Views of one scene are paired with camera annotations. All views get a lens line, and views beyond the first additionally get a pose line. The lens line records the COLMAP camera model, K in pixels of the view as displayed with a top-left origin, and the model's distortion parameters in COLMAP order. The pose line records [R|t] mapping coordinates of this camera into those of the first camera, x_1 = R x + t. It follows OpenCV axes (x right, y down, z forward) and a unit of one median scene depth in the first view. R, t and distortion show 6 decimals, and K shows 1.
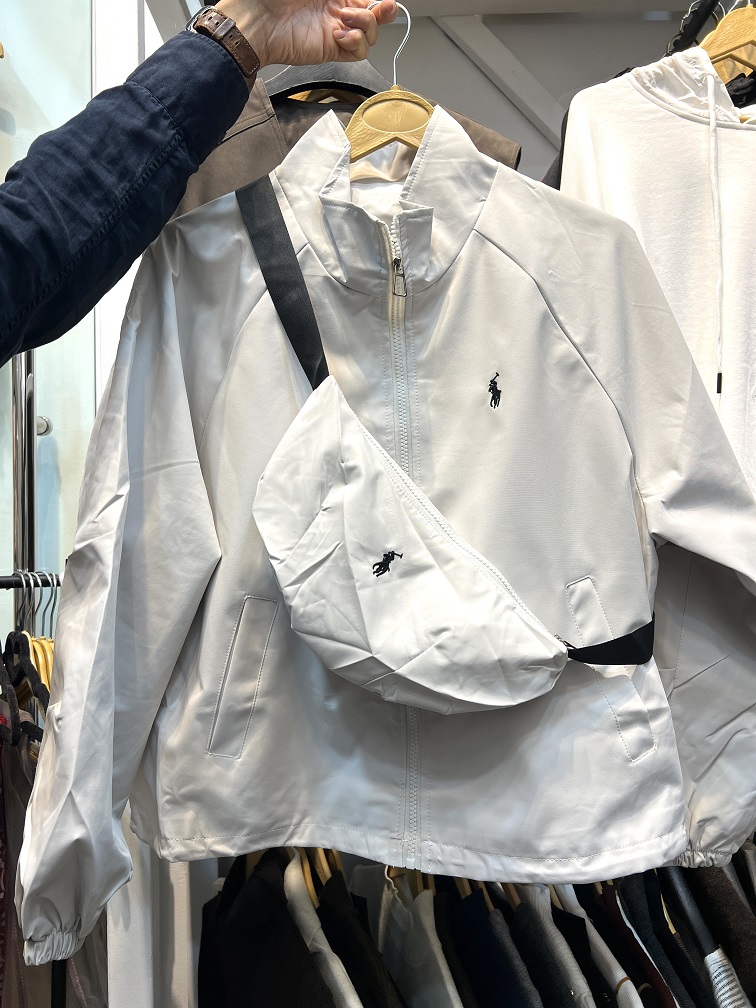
lens RADIAL K [[777.9, 0, 378.9], [0, 777.9, 499.1], [0, 0, 1]] dist [0.042702, -0.045287]
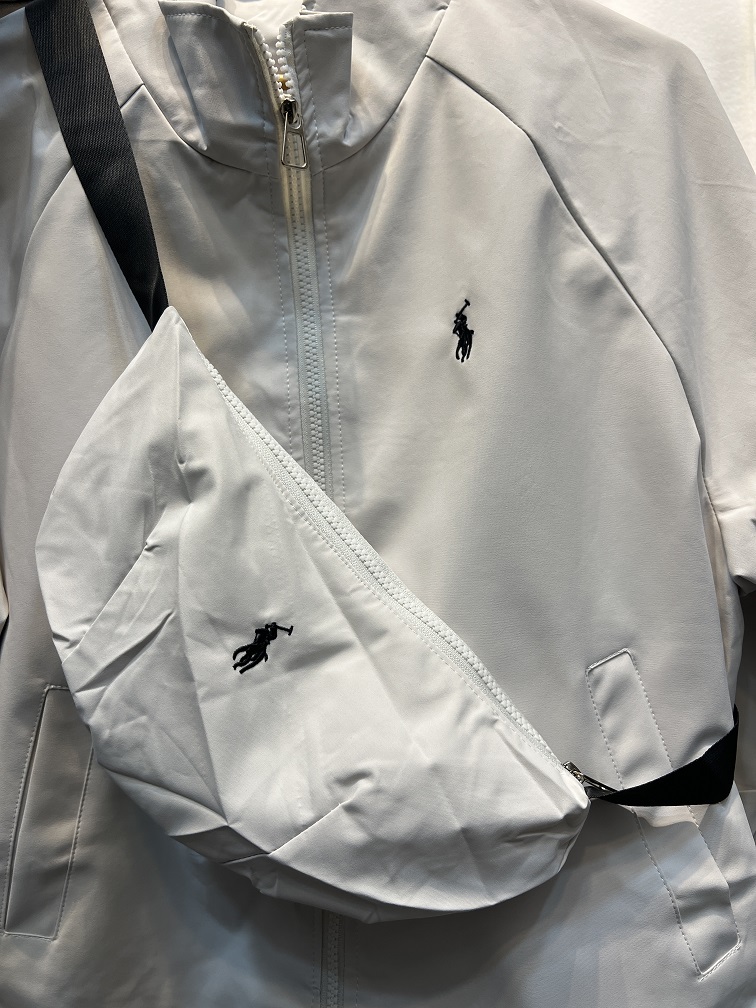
lens RADIAL K [[770.9, 0, 378.0], [0, 770.9, 504.0], [0, 0, 1]] dist [-0.008185, 0.003176]
pose [[0.999686, -0.012429, -0.021741, 0.097590], [0.013413, 0.998865, 0.045714, -0.038525], [0.021148, -0.045992, 0.998718, 0.426158]]
